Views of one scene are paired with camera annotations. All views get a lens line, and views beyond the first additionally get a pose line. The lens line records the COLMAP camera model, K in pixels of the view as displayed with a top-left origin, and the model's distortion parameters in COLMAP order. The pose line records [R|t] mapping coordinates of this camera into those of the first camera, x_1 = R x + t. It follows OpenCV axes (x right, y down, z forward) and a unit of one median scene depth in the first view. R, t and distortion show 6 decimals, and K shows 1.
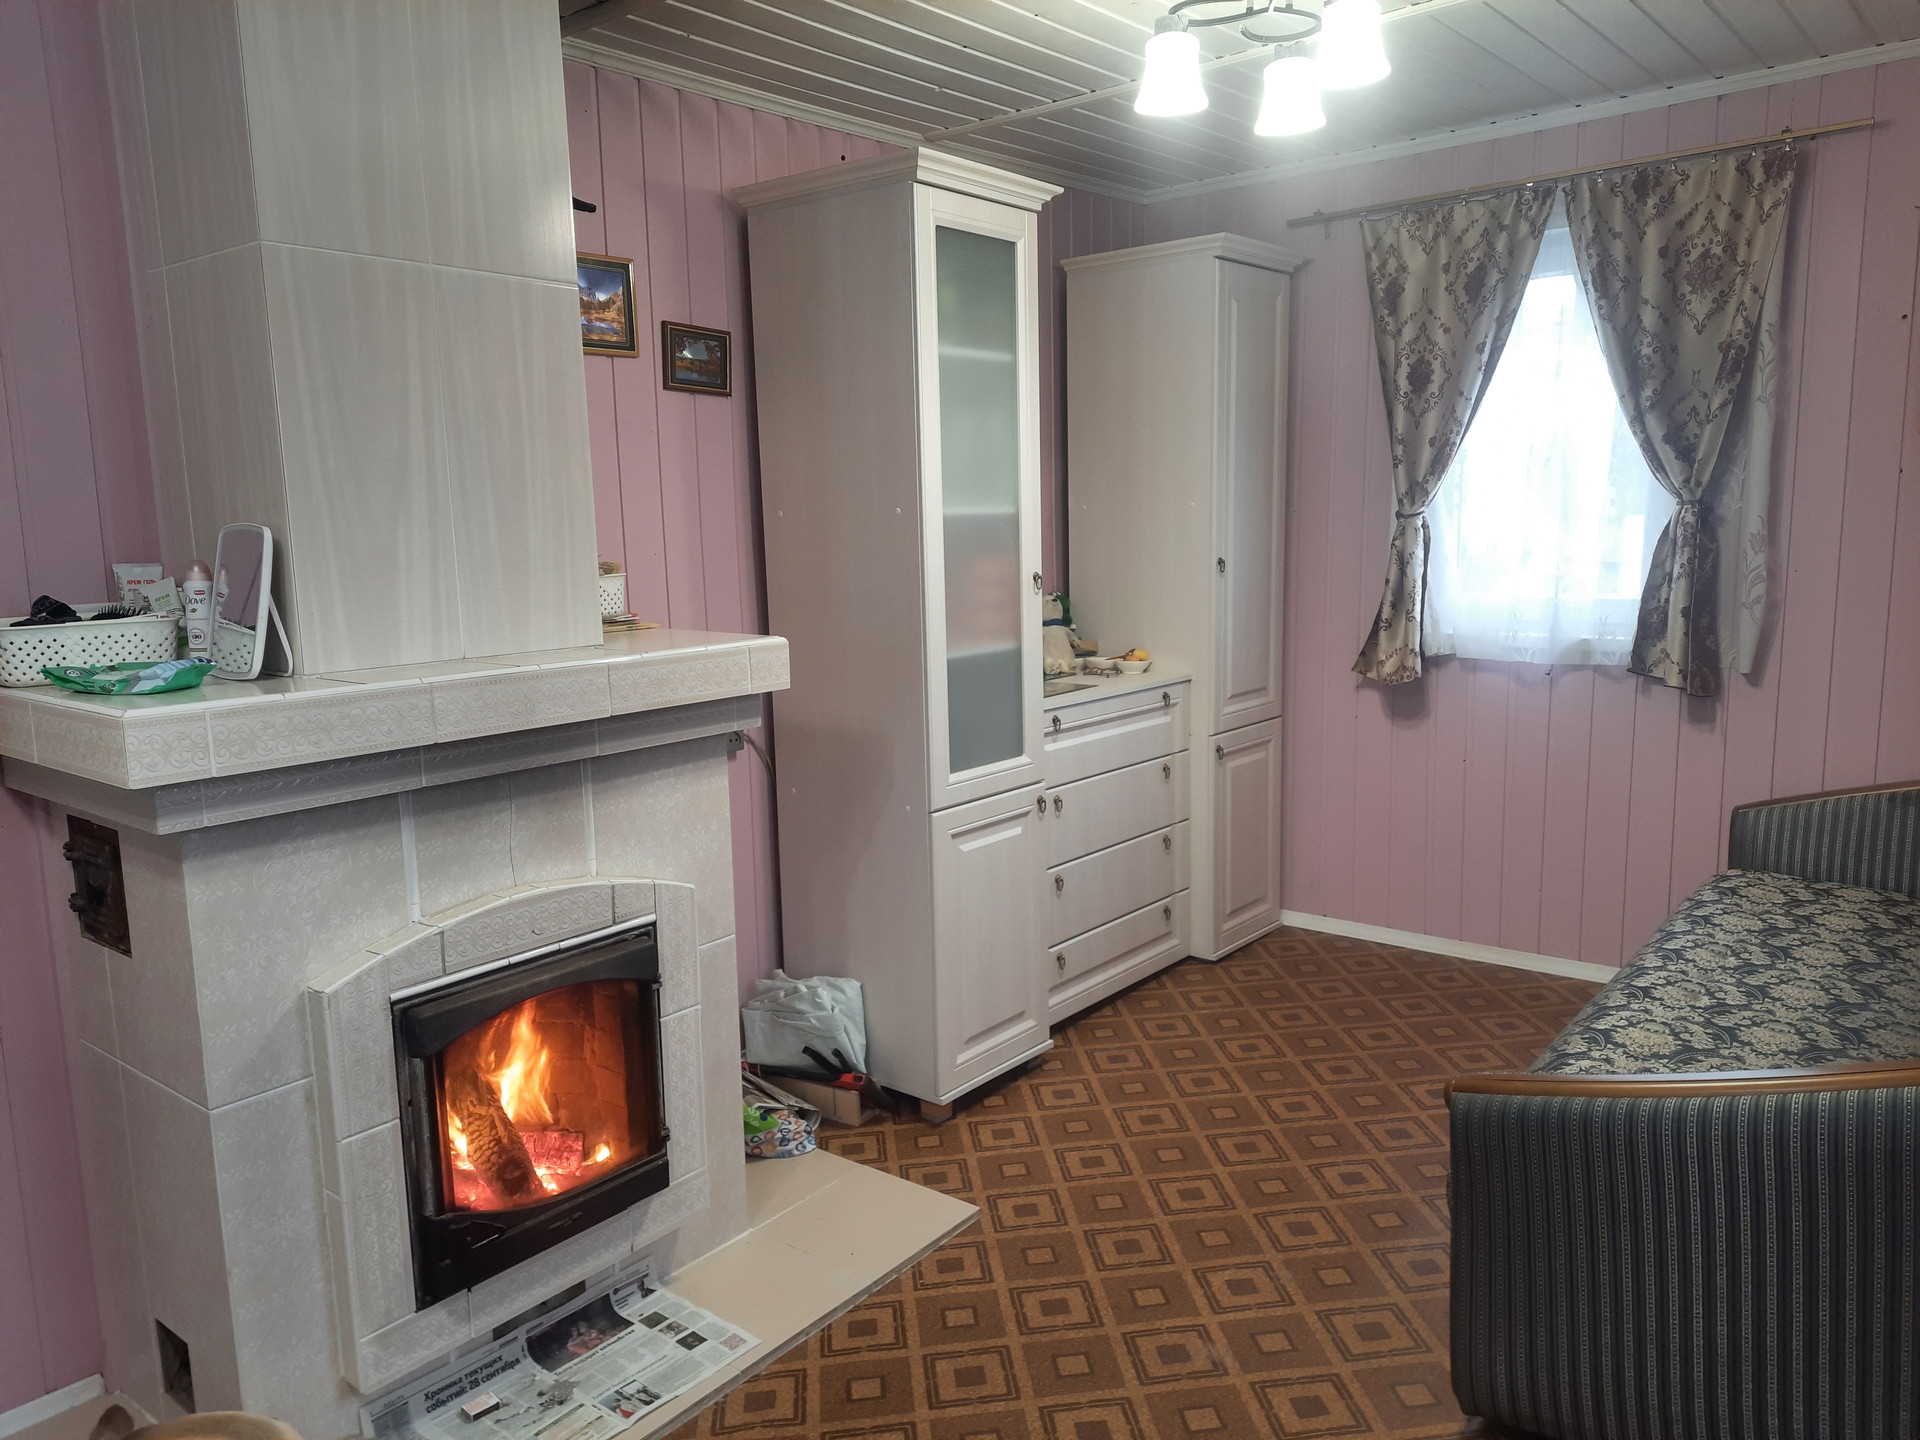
lens RADIAL K [[1371.6, 0, 941.9], [0, 1371.6, 722.3], [0, 0, 1]] dist [0.090250, -0.080660]
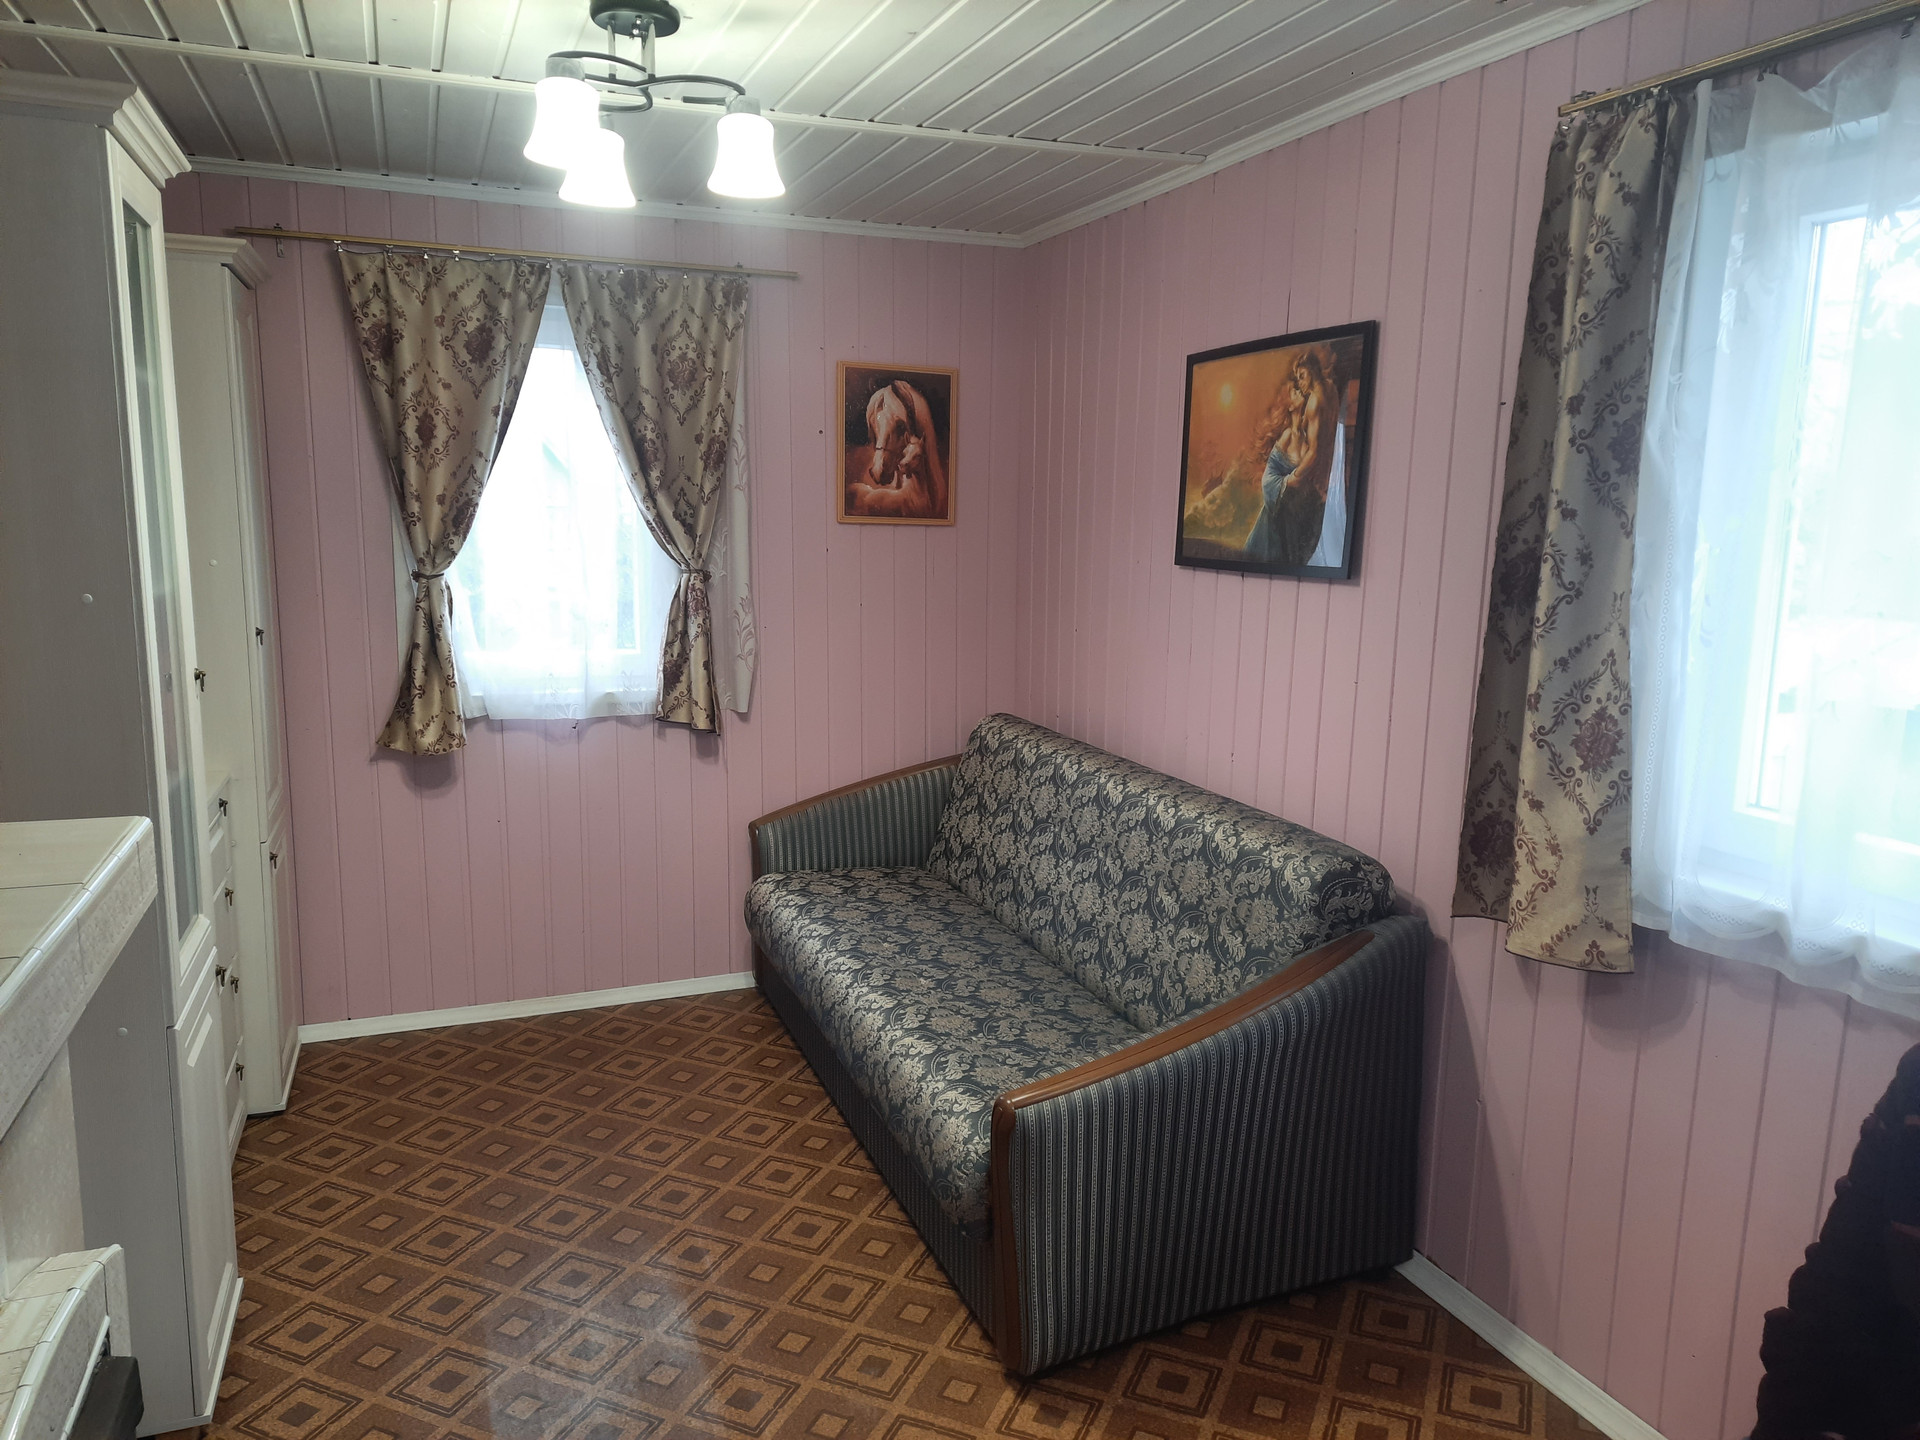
lens RADIAL K [[1371.6, 0, 959.7], [0, 1371.6, 729.4], [0, 0, 1]] dist [0.090250, -0.080660]
pose [[0.484035, -0.111886, 0.867866, -0.353439], [0.107107, 0.991910, 0.068142, -0.078049], [-0.868469, 0.059971, 0.492103, 0.246294]]
